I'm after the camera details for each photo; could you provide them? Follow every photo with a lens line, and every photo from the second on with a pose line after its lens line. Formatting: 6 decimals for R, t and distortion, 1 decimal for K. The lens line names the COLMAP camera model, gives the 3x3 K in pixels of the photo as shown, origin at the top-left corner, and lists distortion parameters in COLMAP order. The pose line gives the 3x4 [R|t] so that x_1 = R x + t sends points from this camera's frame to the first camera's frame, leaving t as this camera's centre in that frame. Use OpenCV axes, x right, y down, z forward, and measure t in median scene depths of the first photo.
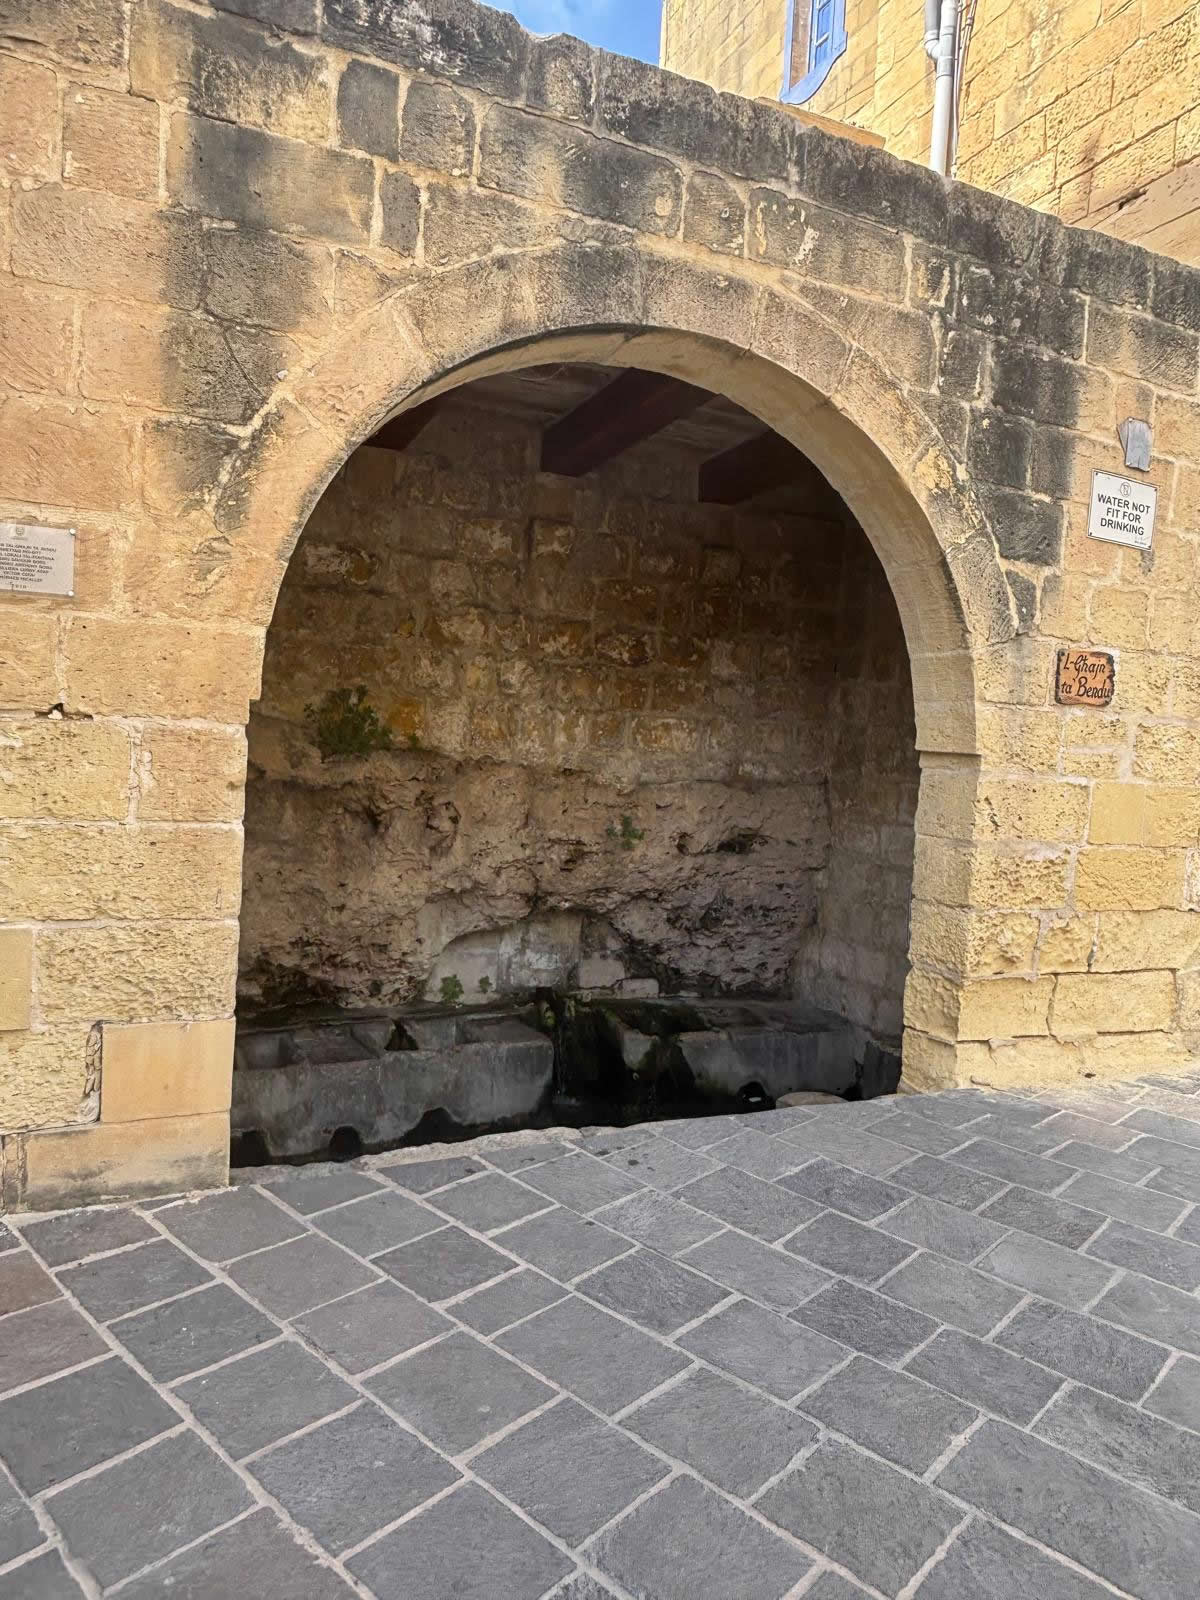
lens RADIAL K [[1021.8, 0, 615.0], [0, 1021.8, 793.9], [0, 0, 1]] dist [0.033689, -0.045560]
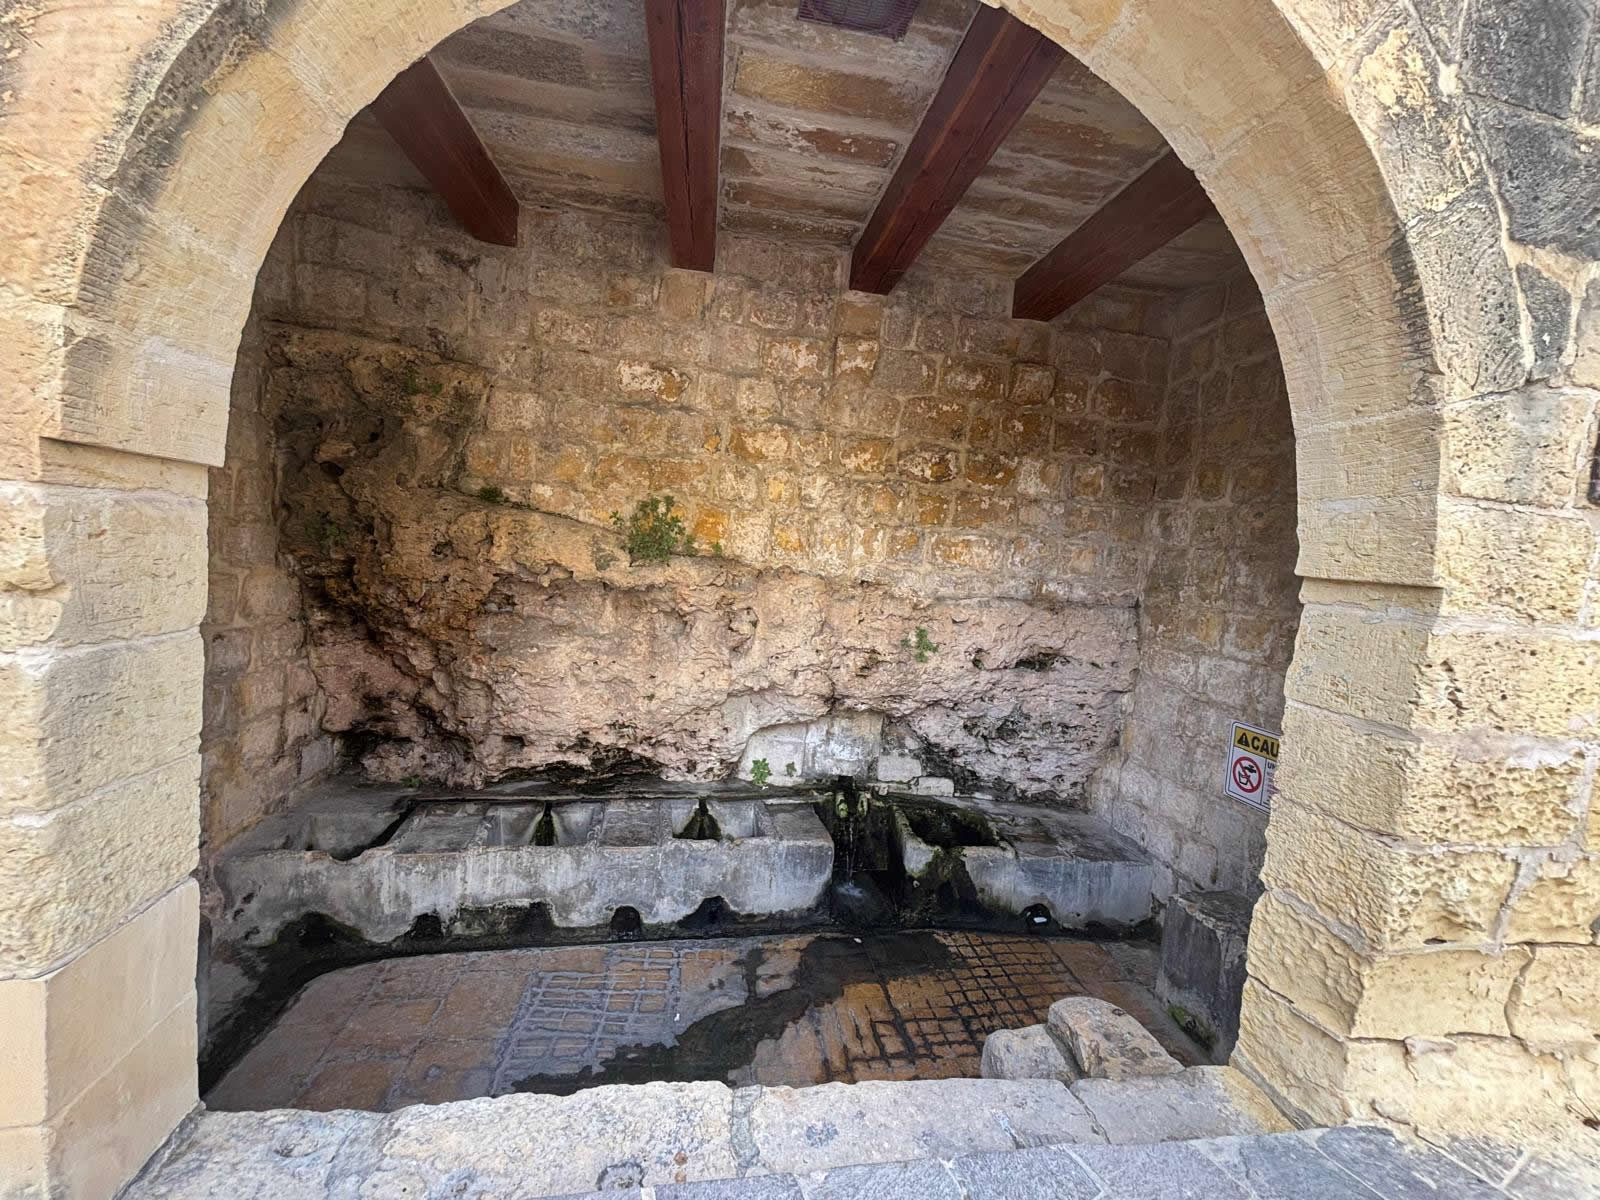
lens RADIAL K [[640.9, 0, 801.0], [0, 640.9, 604.3], [0, 0, 1]] dist [-0.003934, 0.000308]
pose [[0.962577, 0.050851, -0.266196, 0.069779], [-0.046074, 0.998646, 0.024162, -0.014036], [0.267065, -0.010993, 0.963616, 0.375227]]
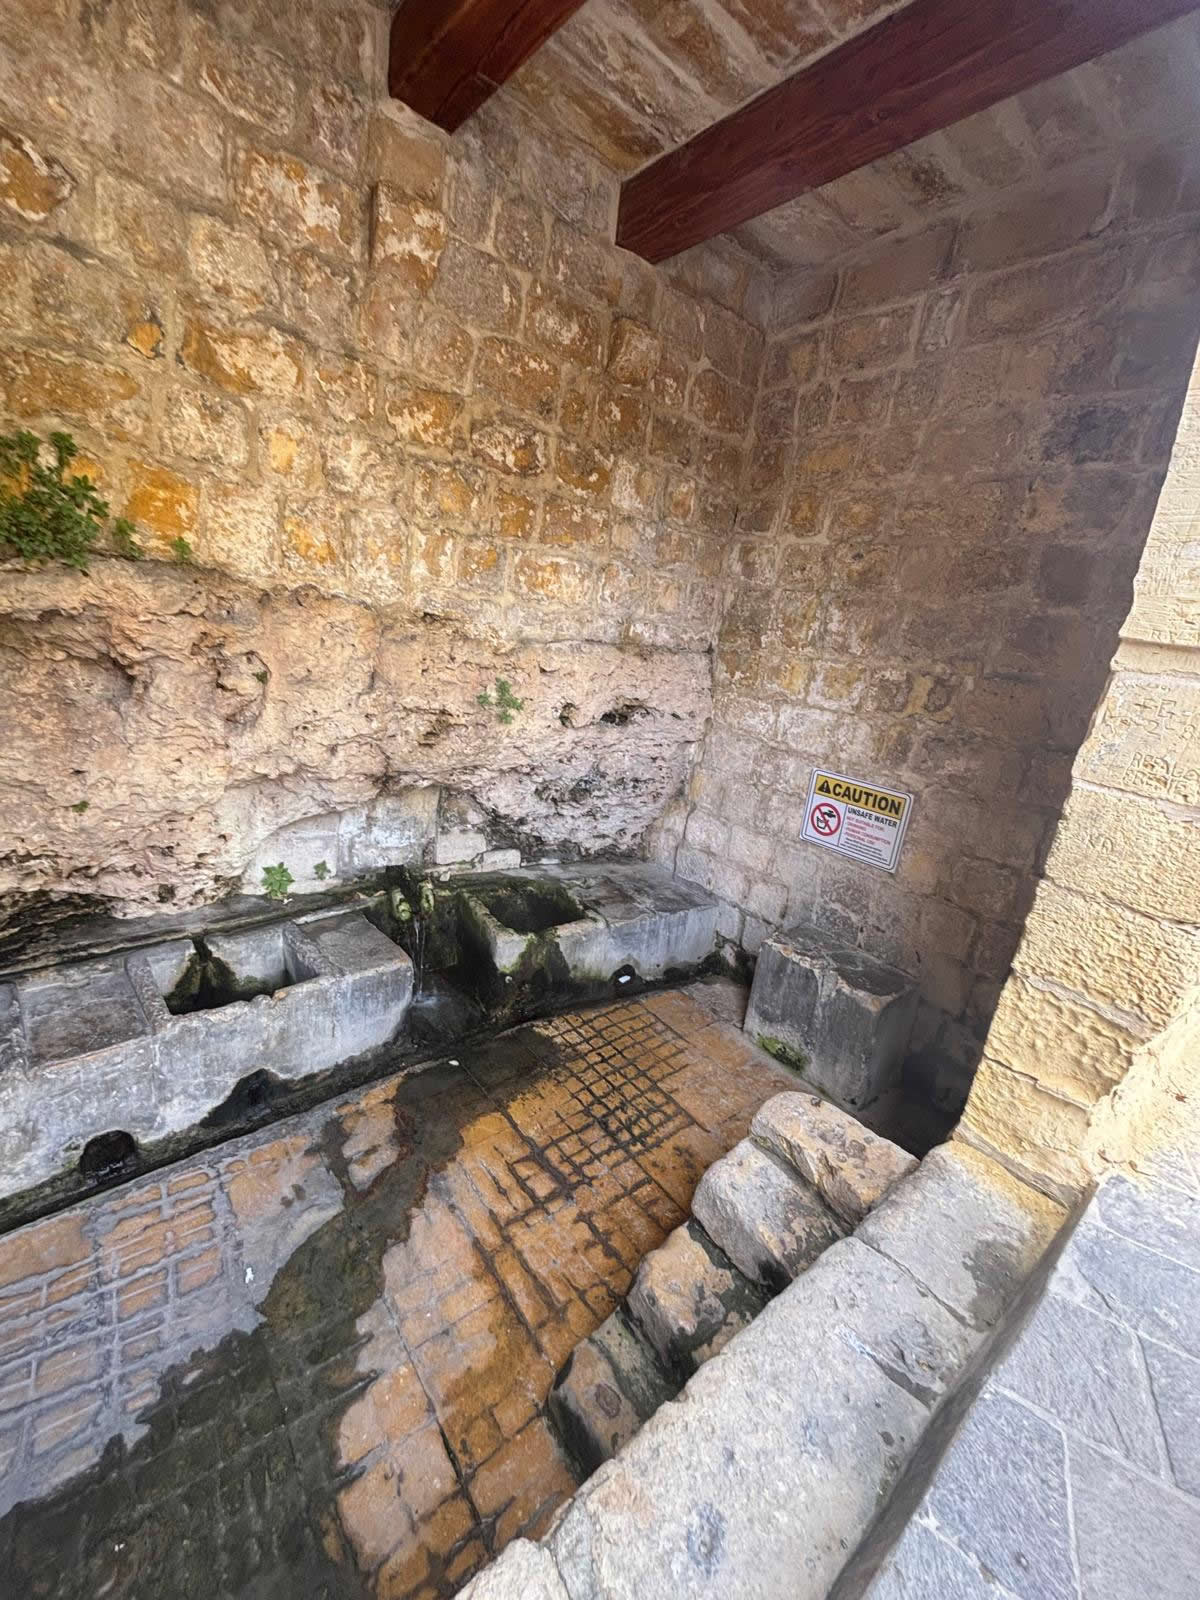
lens RADIAL K [[640.9, 0, 600.0], [0, 640.9, 800.0], [0, 0, 1]] dist [-0.003934, 0.000308]
pose [[0.963843, 0.000513, 0.266469, -0.053565], [-0.067880, 0.967481, 0.243665, -0.016172], [-0.257679, -0.252943, 0.932535, 0.529500]]
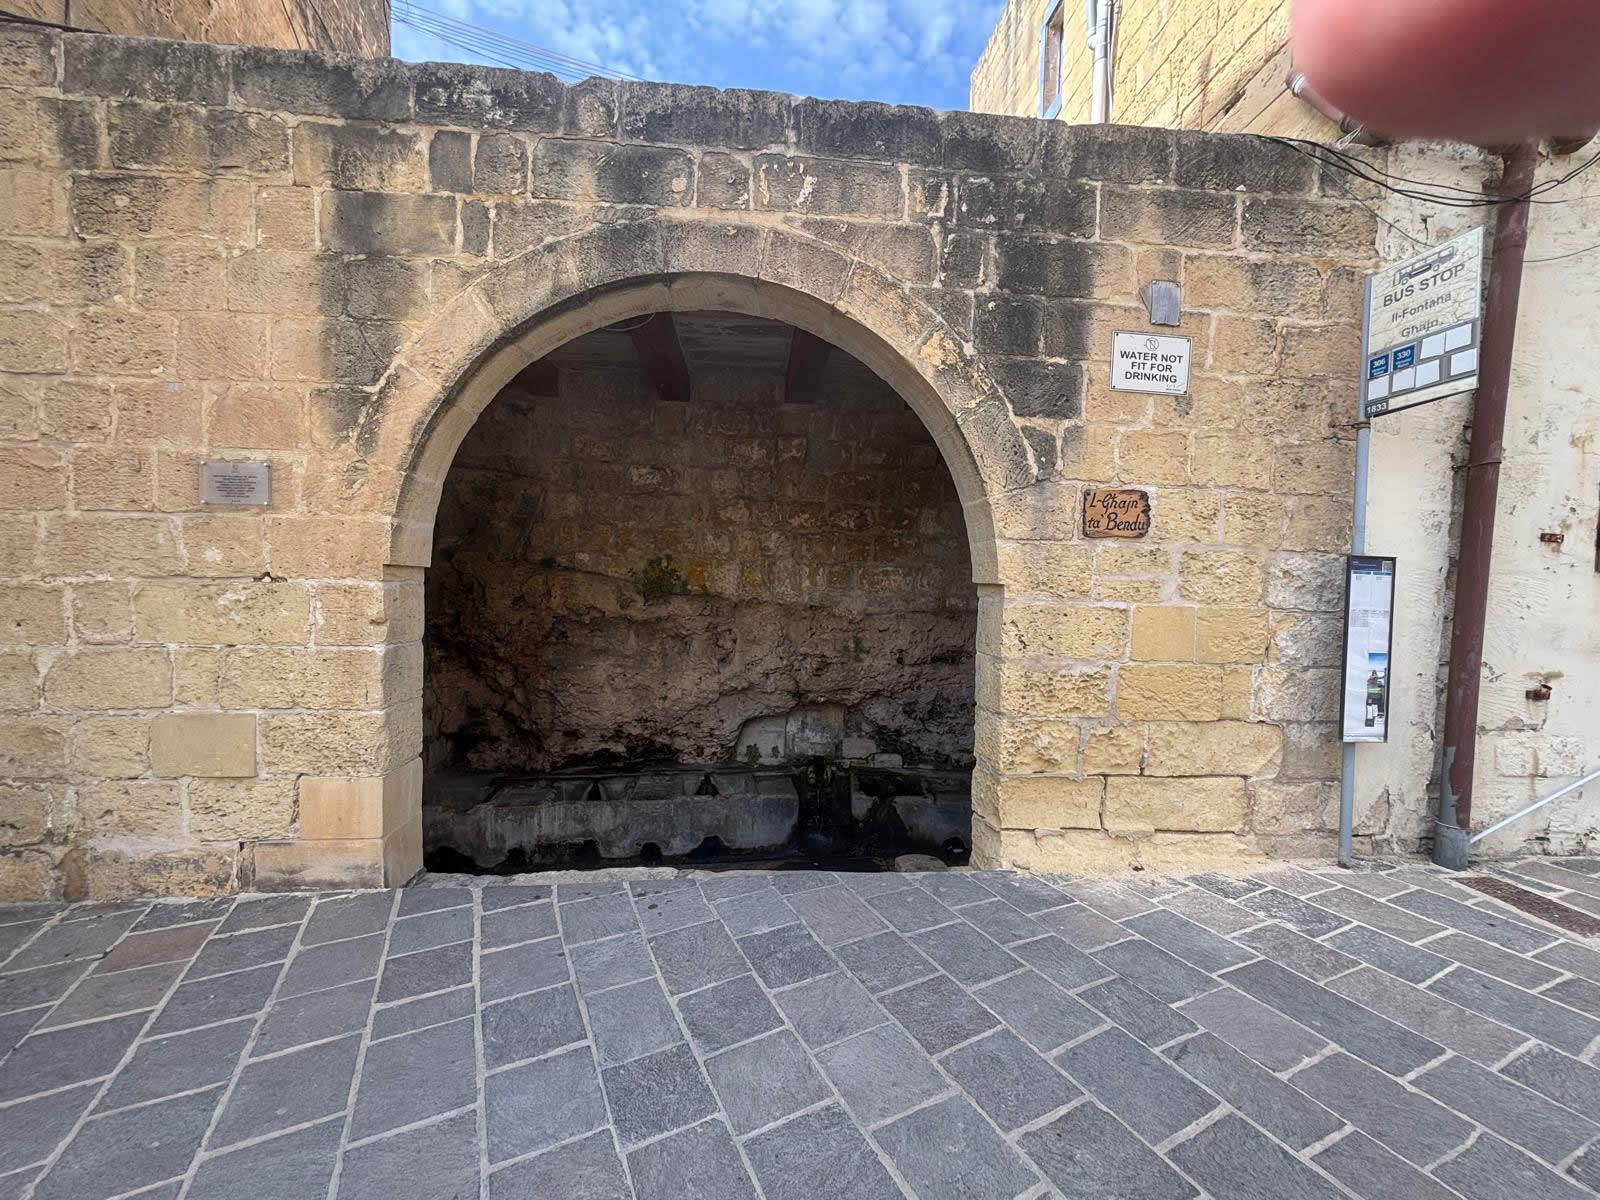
lens RADIAL K [[639.4, 0, 807.1], [0, 639.4, 605.2], [0, 0, 1]] dist [-0.000301, 0.000535]
pose [[0.940847, -0.024581, -0.337940, 0.266124], [0.015350, 0.999433, -0.029963, 0.002699], [0.338485, 0.023003, 0.940691, 0.160365]]
